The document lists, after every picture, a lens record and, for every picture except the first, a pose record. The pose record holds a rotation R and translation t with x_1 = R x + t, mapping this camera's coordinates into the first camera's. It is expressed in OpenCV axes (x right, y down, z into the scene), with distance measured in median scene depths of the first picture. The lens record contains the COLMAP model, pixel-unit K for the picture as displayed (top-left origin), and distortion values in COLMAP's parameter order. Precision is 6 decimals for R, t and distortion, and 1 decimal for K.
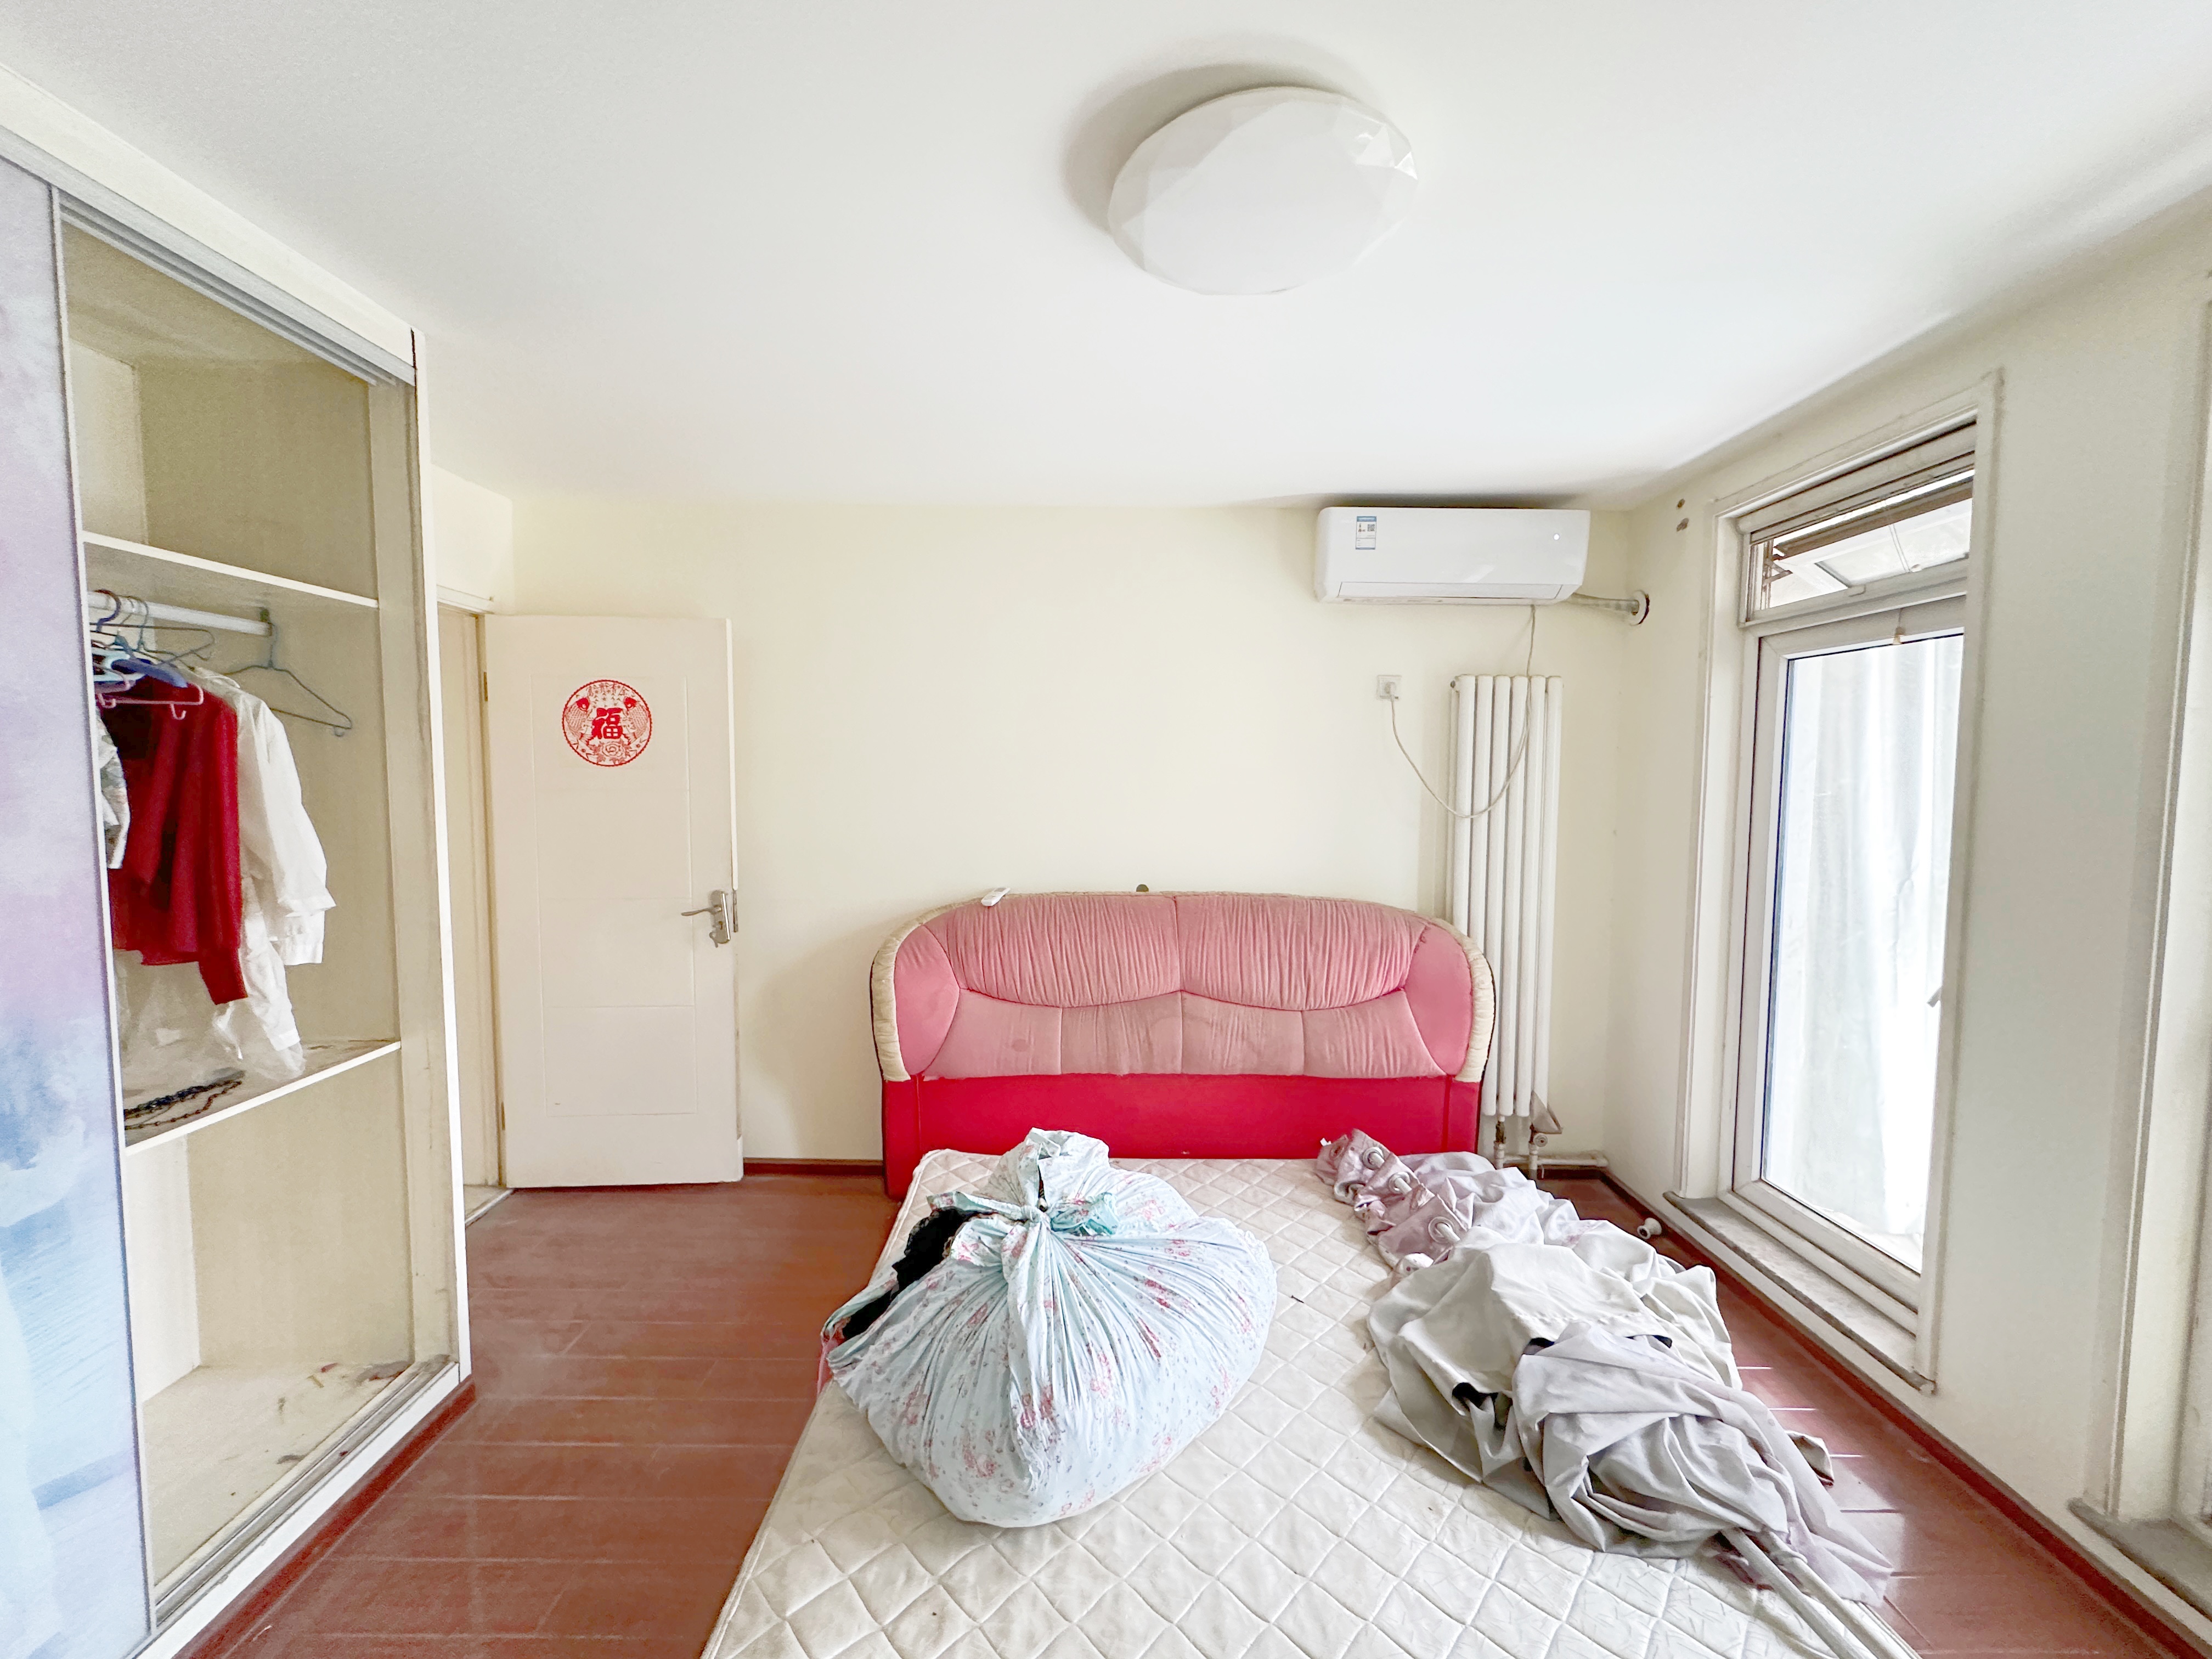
lens RADIAL K [[886.3, 0, 1108.2], [0, 886.3, 833.8], [0, 0, 1]] dist [-0.003421, 0.000459]
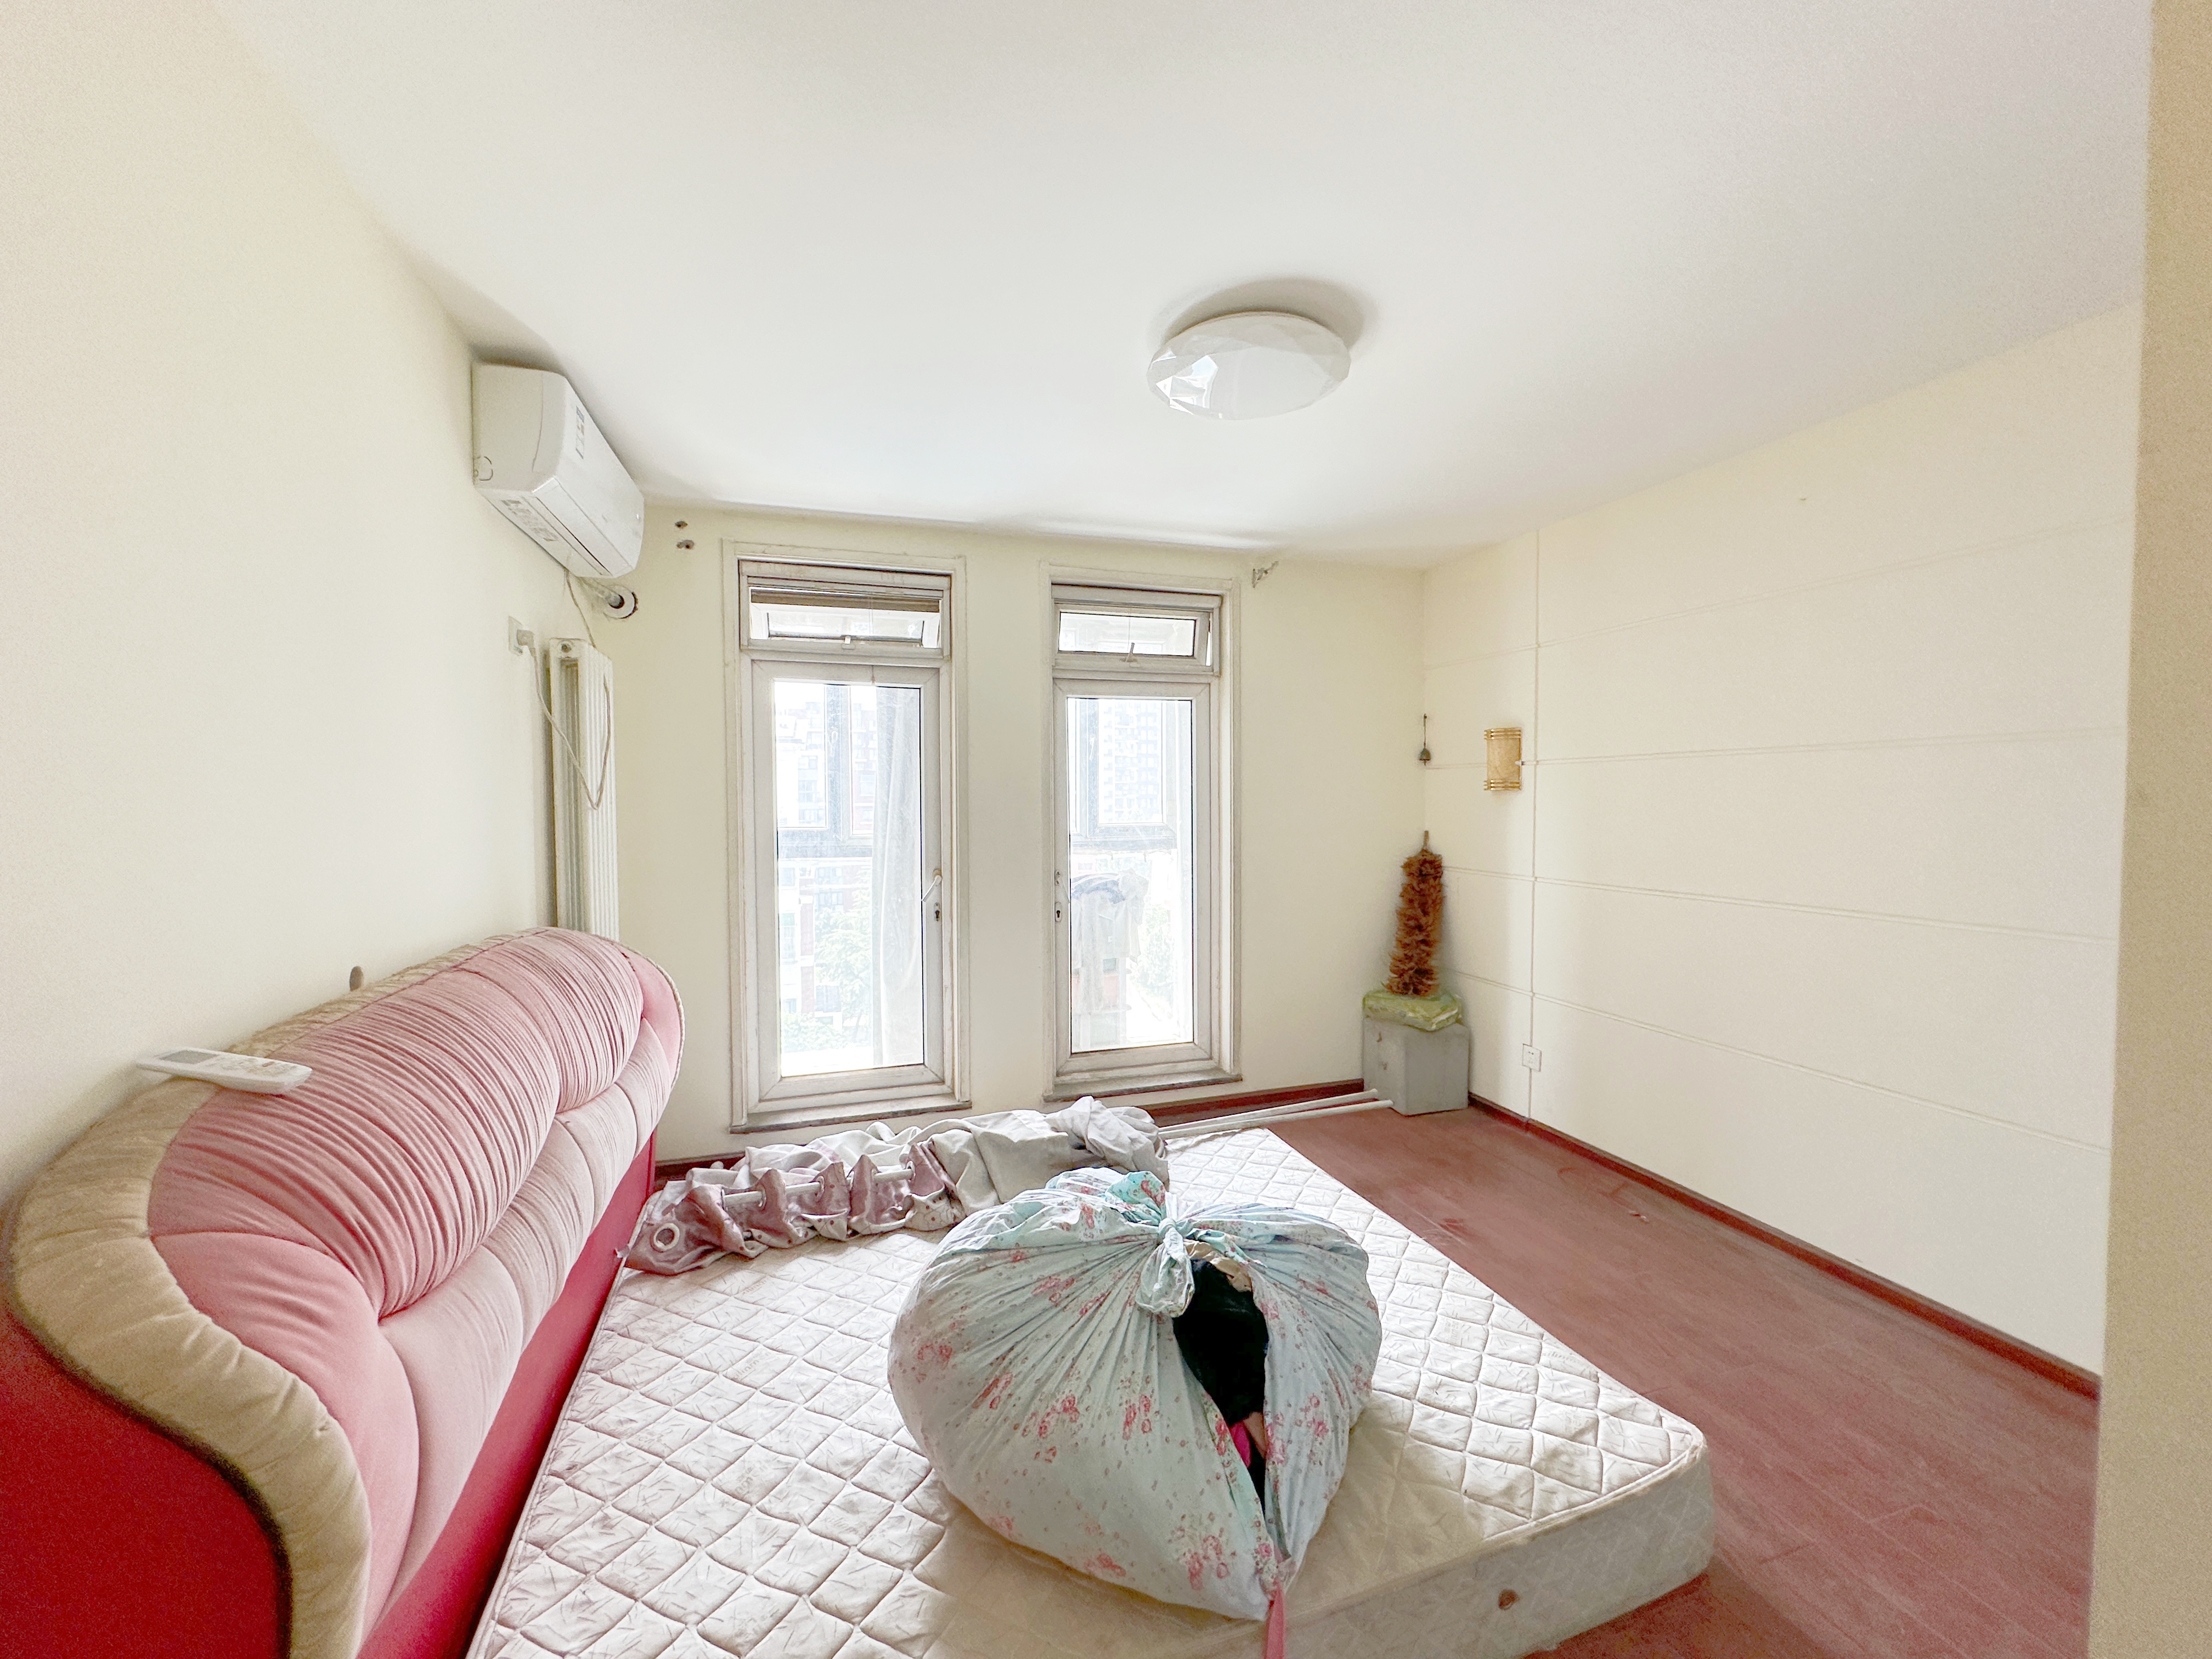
lens RADIAL K [[886.3, 0, 1110.9], [0, 886.3, 826.7], [0, 0, 1]] dist [-0.003421, 0.000459]
pose [[-0.297523, -0.038857, 0.953924, -0.694593], [0.062597, 0.996227, 0.060104, -0.029135], [-0.952660, 0.077595, -0.293968, 0.979809]]
